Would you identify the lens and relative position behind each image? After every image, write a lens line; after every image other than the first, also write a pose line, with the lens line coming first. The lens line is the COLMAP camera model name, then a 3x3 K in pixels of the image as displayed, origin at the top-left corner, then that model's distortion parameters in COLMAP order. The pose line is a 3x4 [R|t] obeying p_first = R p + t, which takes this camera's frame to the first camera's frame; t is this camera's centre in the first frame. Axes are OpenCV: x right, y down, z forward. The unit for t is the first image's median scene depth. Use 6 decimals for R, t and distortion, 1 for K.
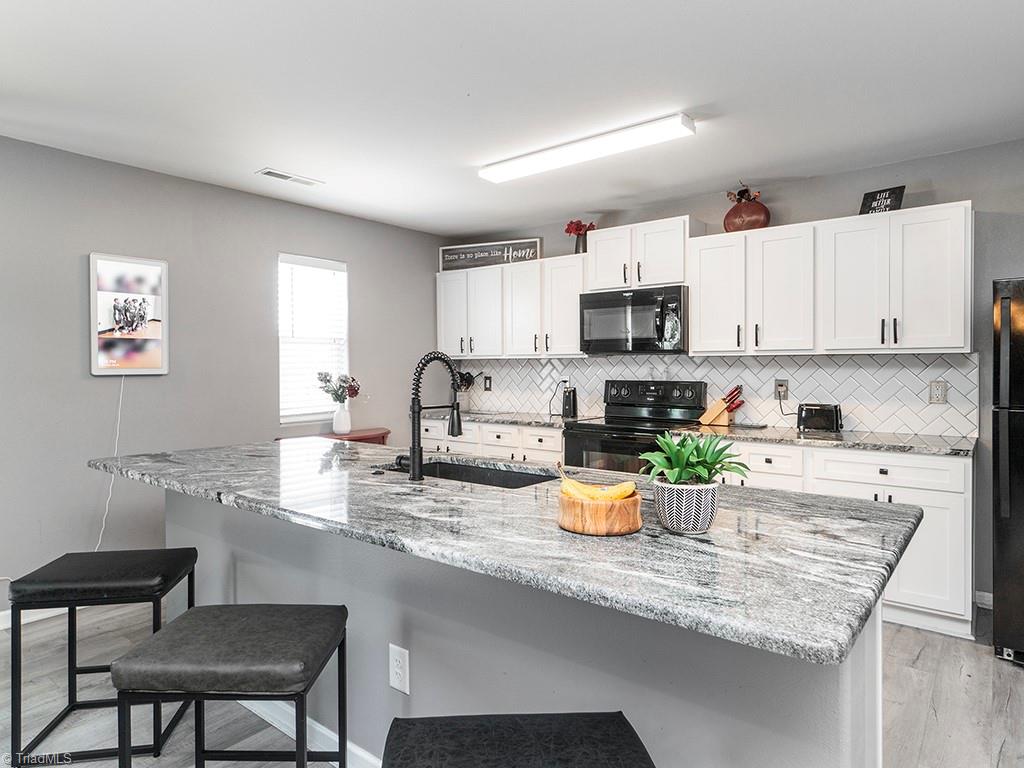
lens RADIAL K [[624.7, 0, 505.9], [0, 624.7, 374.0], [0, 0, 1]] dist [0.003021, 0.000327]
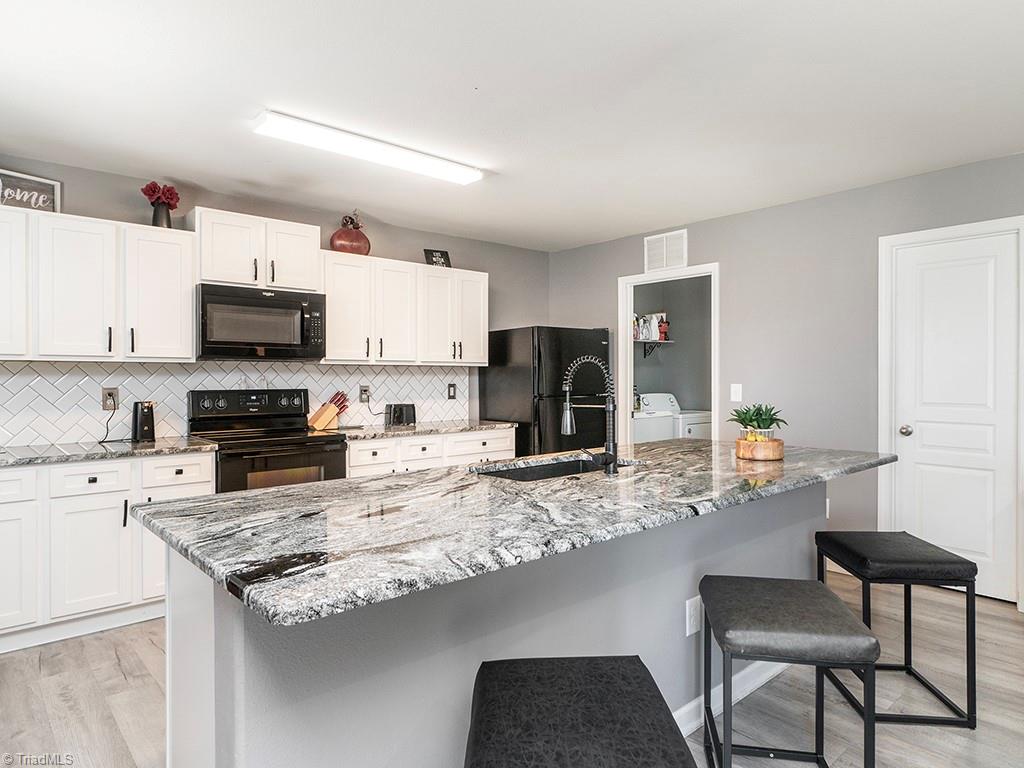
lens RADIAL K [[624.7, 0, 505.9], [0, 624.7, 374.0], [0, 0, 1]] dist [0.003021, 0.000327]
pose [[0.173453, 0.003642, 0.984835, -0.654078], [0.009495, 0.999941, -0.005370, -0.003518], [-0.984796, 0.010282, 0.173408, 0.512458]]
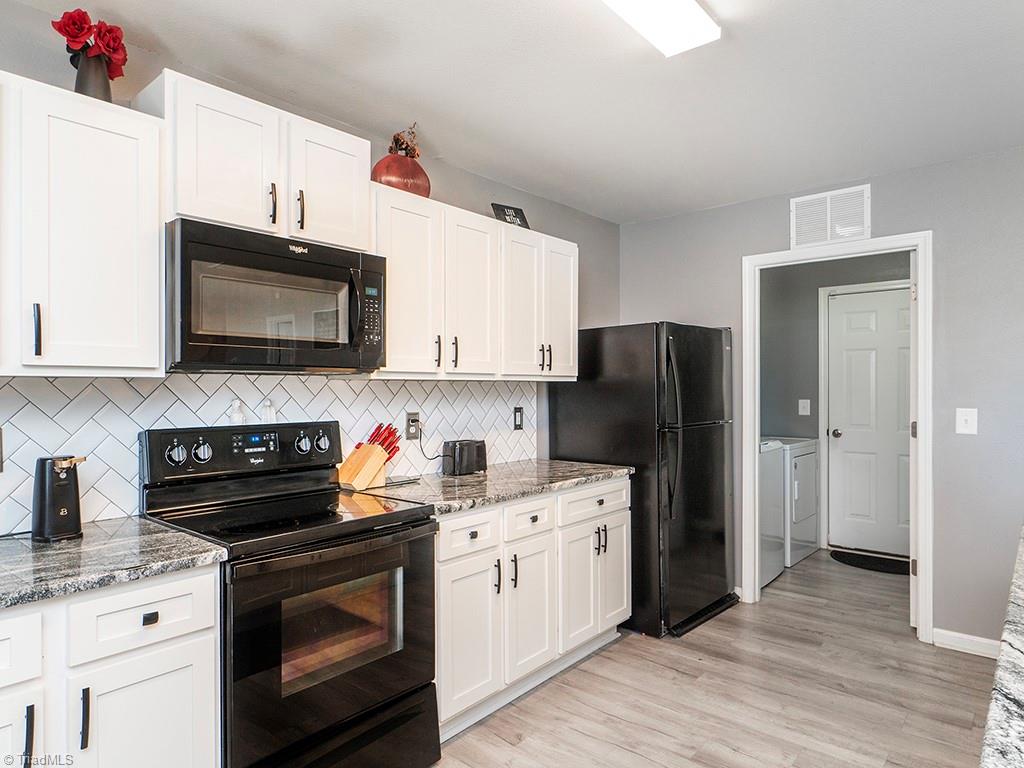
lens RADIAL K [[626.3, 0, 464.5], [0, 626.3, 387.5], [0, 0, 1]] dist [-0.001685, 0.000910]
pose [[0.072114, 0.000189, 0.997396, -0.289490], [0.010665, 0.999943, -0.000961, -0.018640], [-0.997339, 0.010706, 0.072108, 0.853068]]
